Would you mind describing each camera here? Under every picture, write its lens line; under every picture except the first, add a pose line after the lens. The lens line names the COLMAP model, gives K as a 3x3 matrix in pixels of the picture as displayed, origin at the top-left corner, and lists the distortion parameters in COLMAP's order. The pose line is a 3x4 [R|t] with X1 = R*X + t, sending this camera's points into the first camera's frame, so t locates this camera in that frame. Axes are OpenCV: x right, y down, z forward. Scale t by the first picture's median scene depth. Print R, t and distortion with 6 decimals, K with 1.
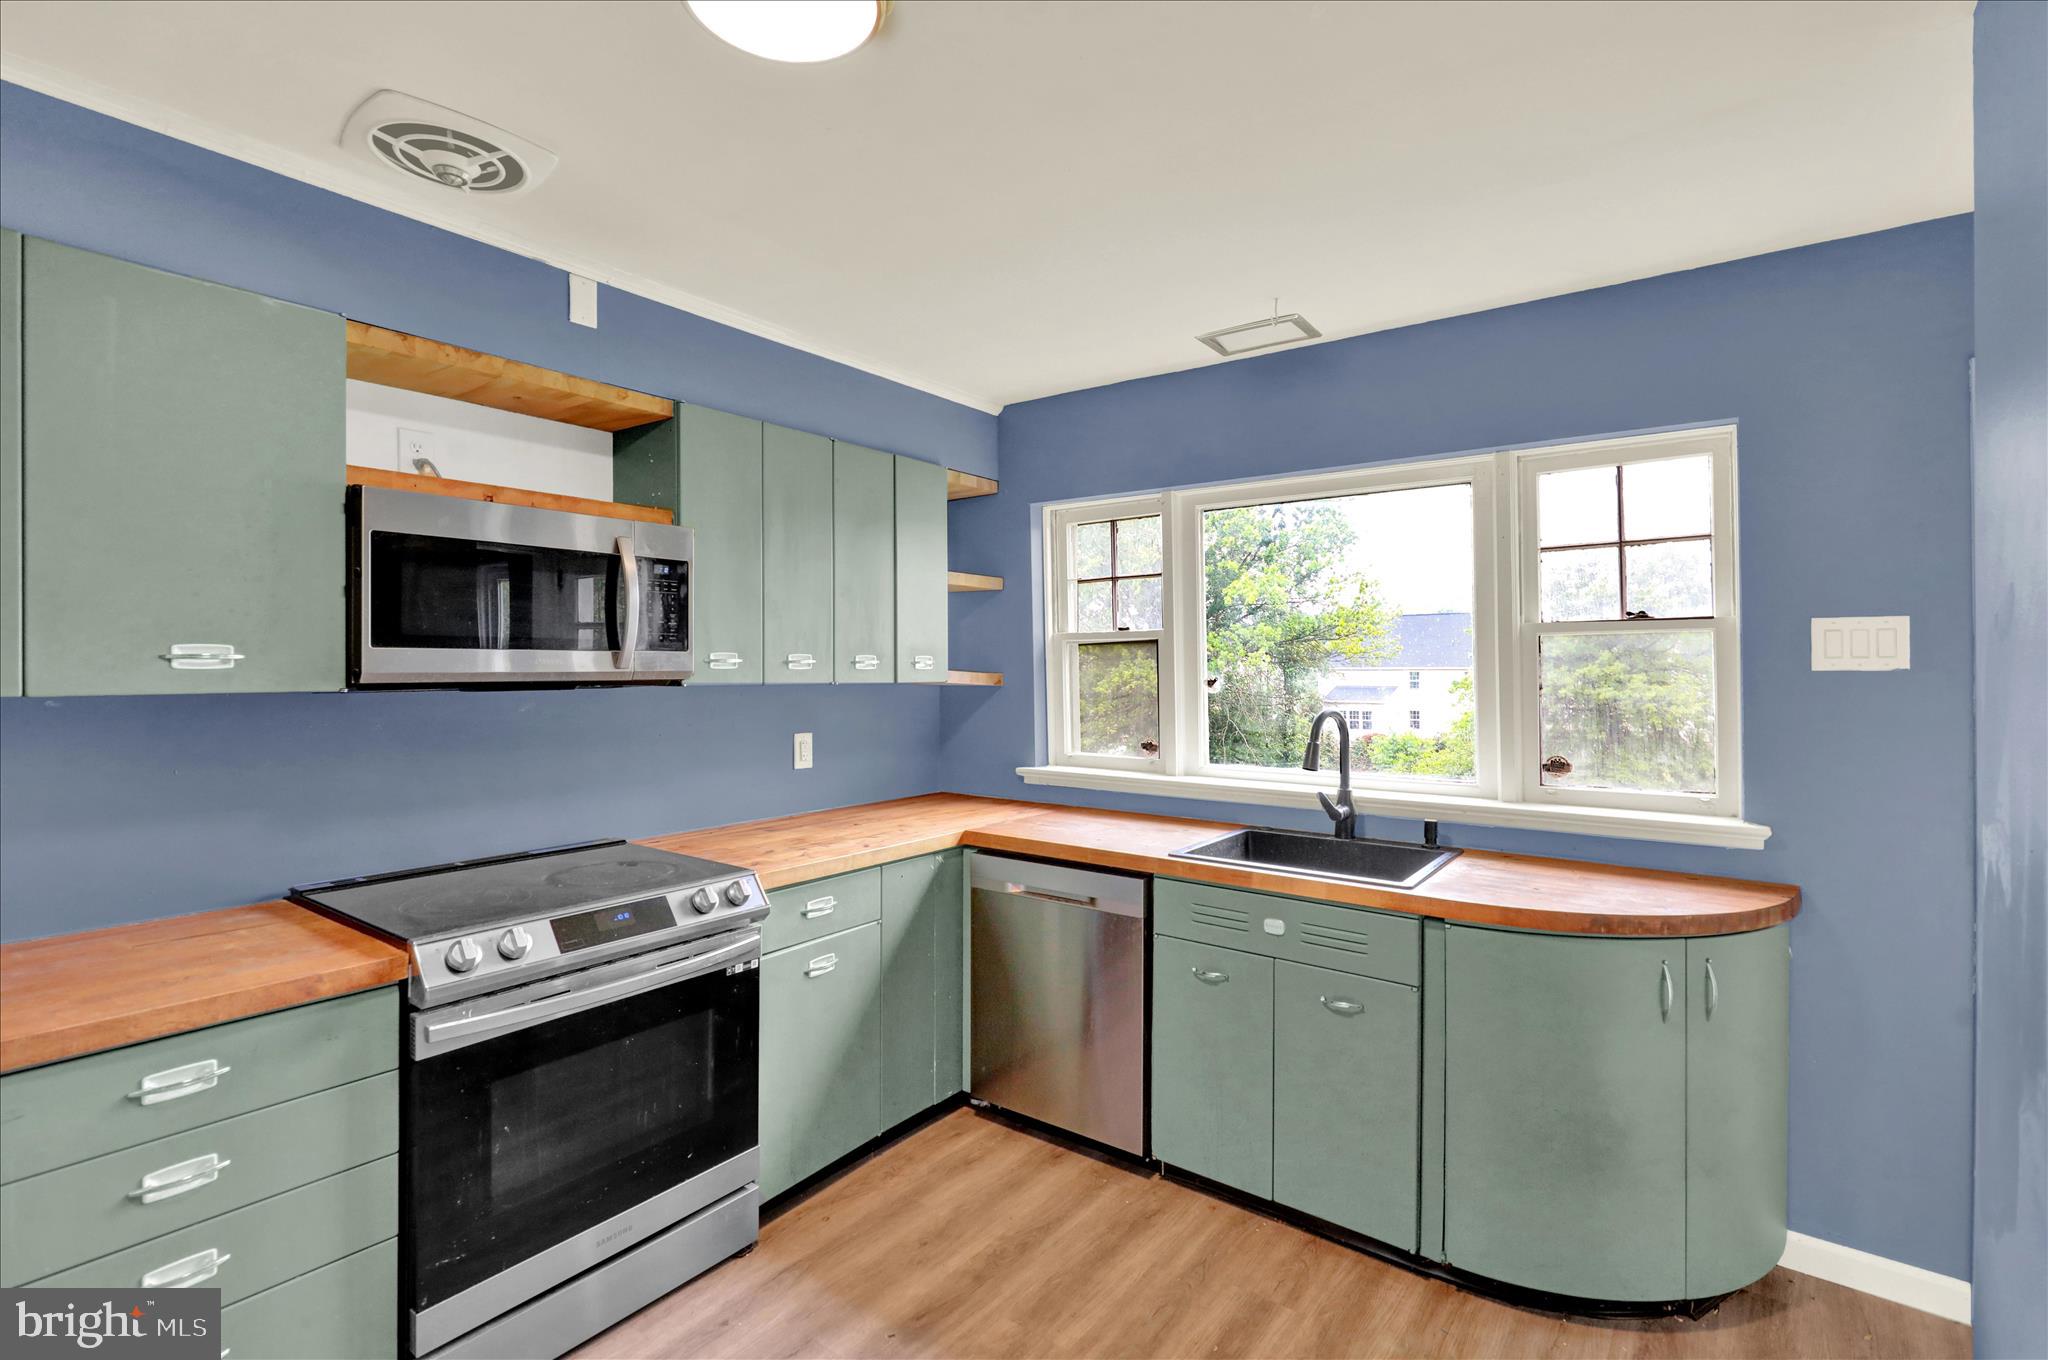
lens RADIAL K [[989.8, 0, 1025.5], [0, 989.8, 671.7], [0, 0, 1]] dist [0.001843, 0.000119]
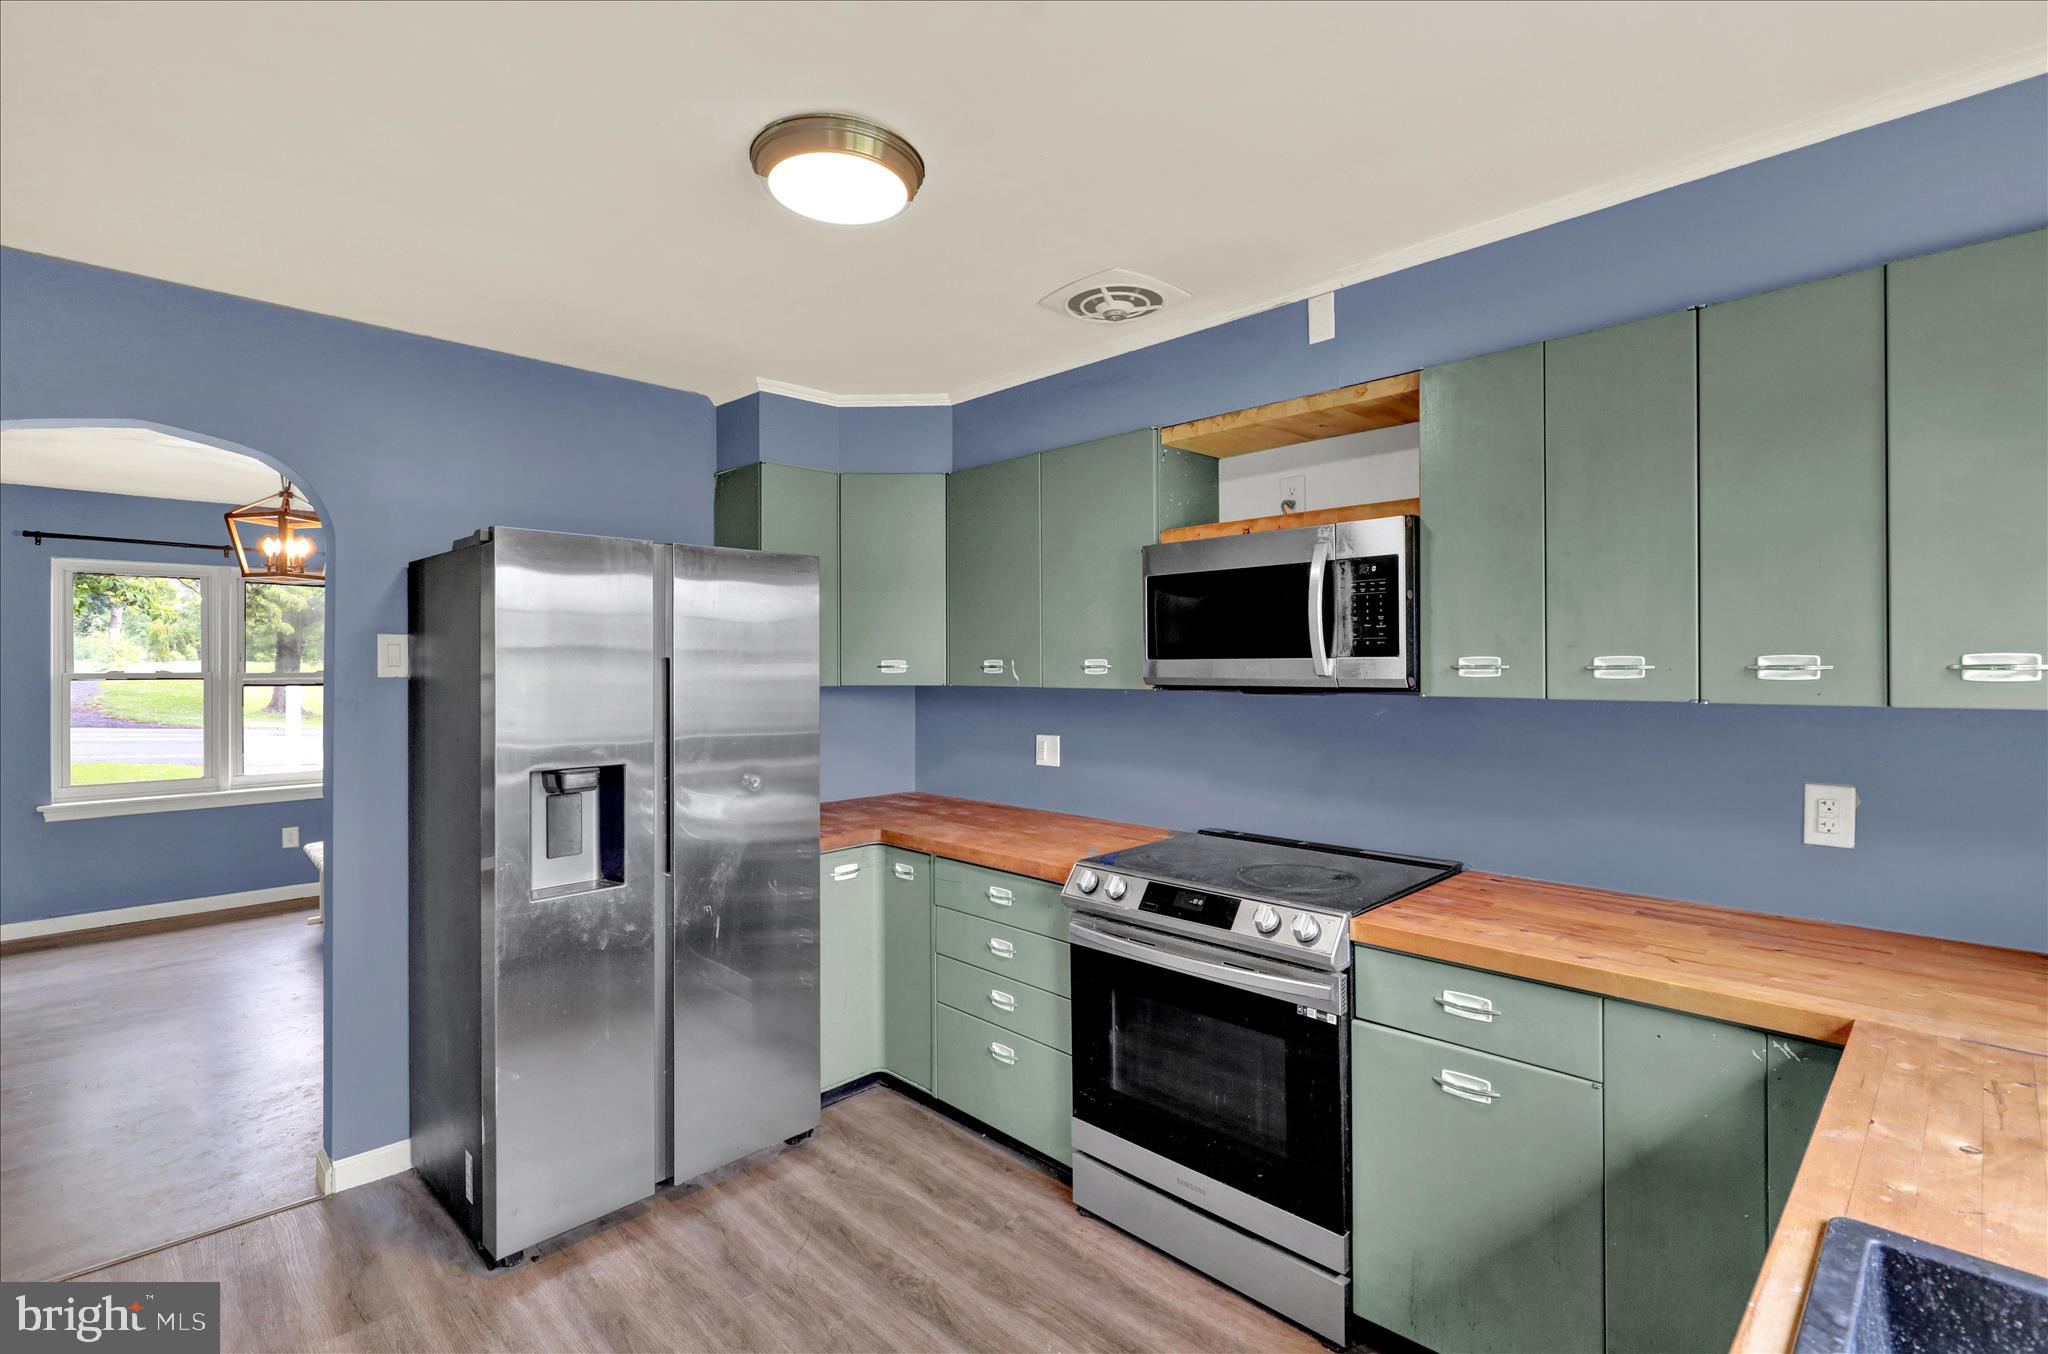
lens RADIAL K [[1005.4, 0, 1023.9], [0, 1005.4, 670.7], [0, 0, 1]] dist [-0.016352, 0.000082]
pose [[-0.200507, -0.004752, -0.979681, 0.637044], [-0.010156, 0.999945, -0.002772, -0.002172], [0.979640, 0.009393, -0.200544, 0.915694]]
